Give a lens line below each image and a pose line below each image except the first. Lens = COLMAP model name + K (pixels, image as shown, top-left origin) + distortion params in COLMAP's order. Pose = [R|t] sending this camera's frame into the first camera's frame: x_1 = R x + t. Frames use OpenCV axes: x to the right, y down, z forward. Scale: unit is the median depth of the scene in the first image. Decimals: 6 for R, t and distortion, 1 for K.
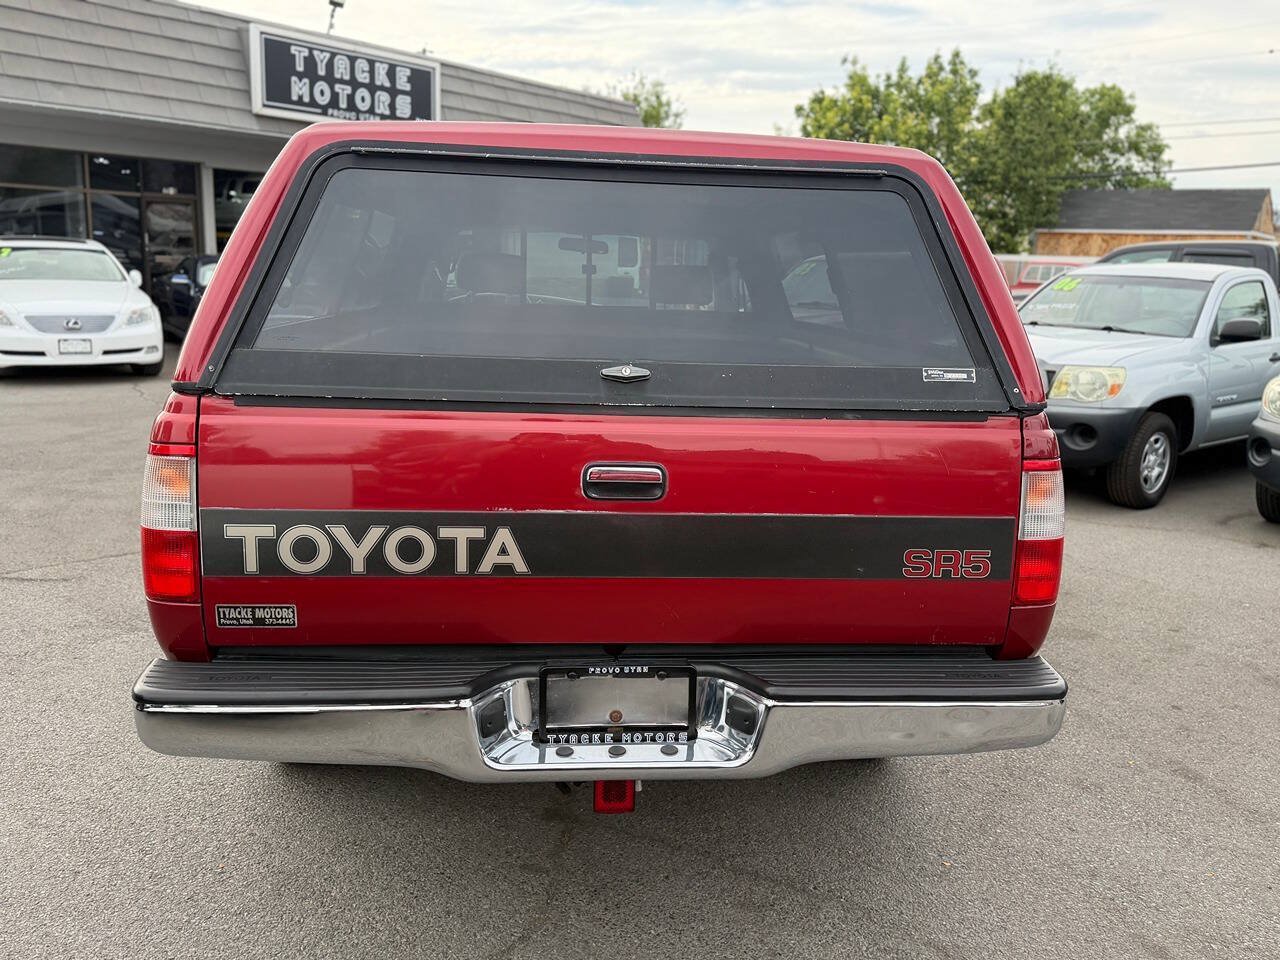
lens RADIAL K [[1028.7, 0, 640.0], [0, 1028.7, 480.0], [0, 0, 1]] dist [0.107596, -0.162478]
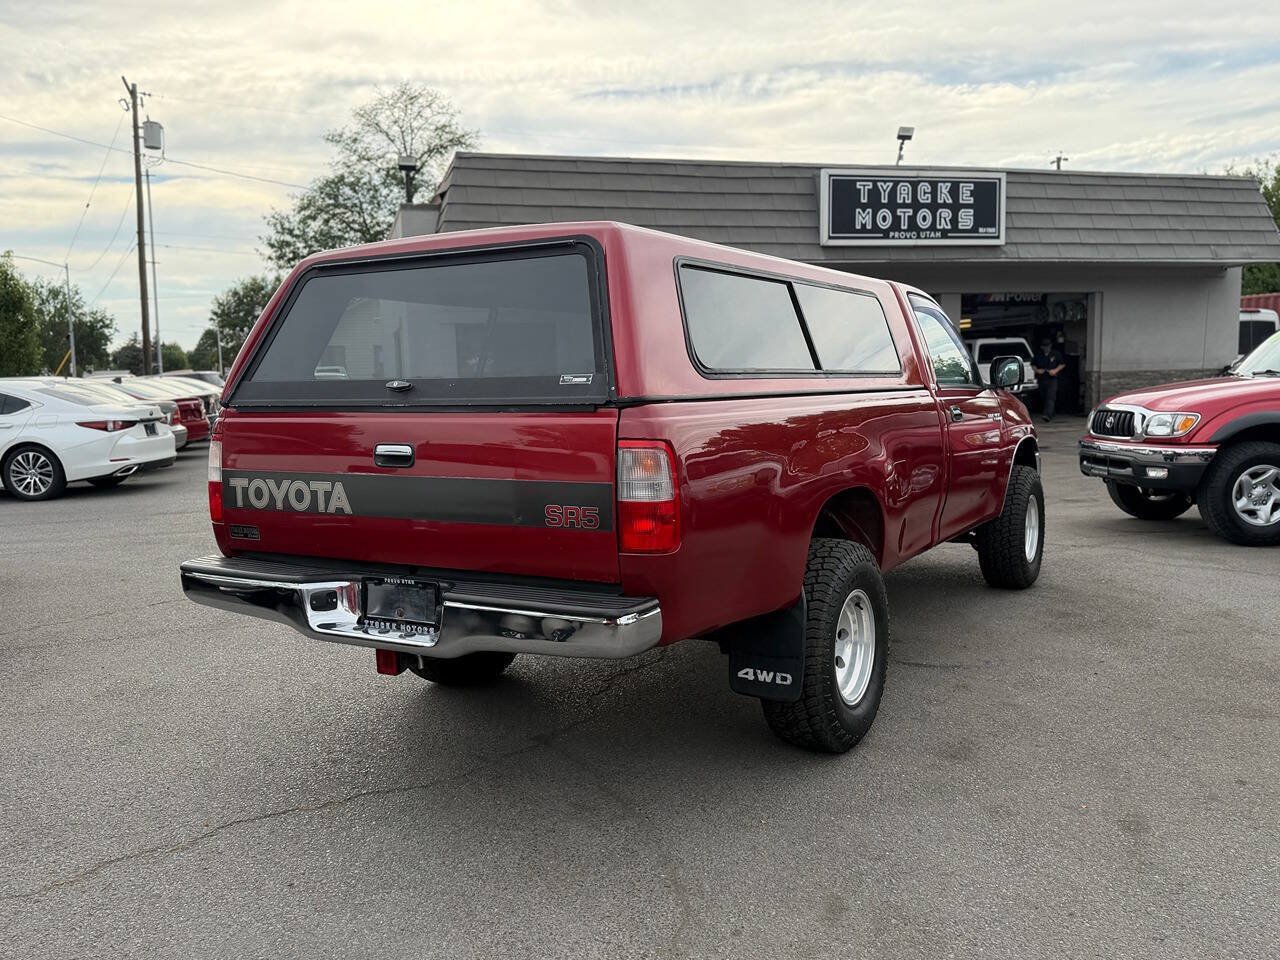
lens RADIAL K [[1028.7, 0, 640.0], [0, 1028.7, 480.0], [0, 0, 1]] dist [0.107596, -0.162478]
pose [[0.817250, 0.006643, -0.576245, 0.118889], [-0.068805, 0.993906, -0.086123, 0.014825], [0.572161, 0.110033, 0.812727, -0.005456]]
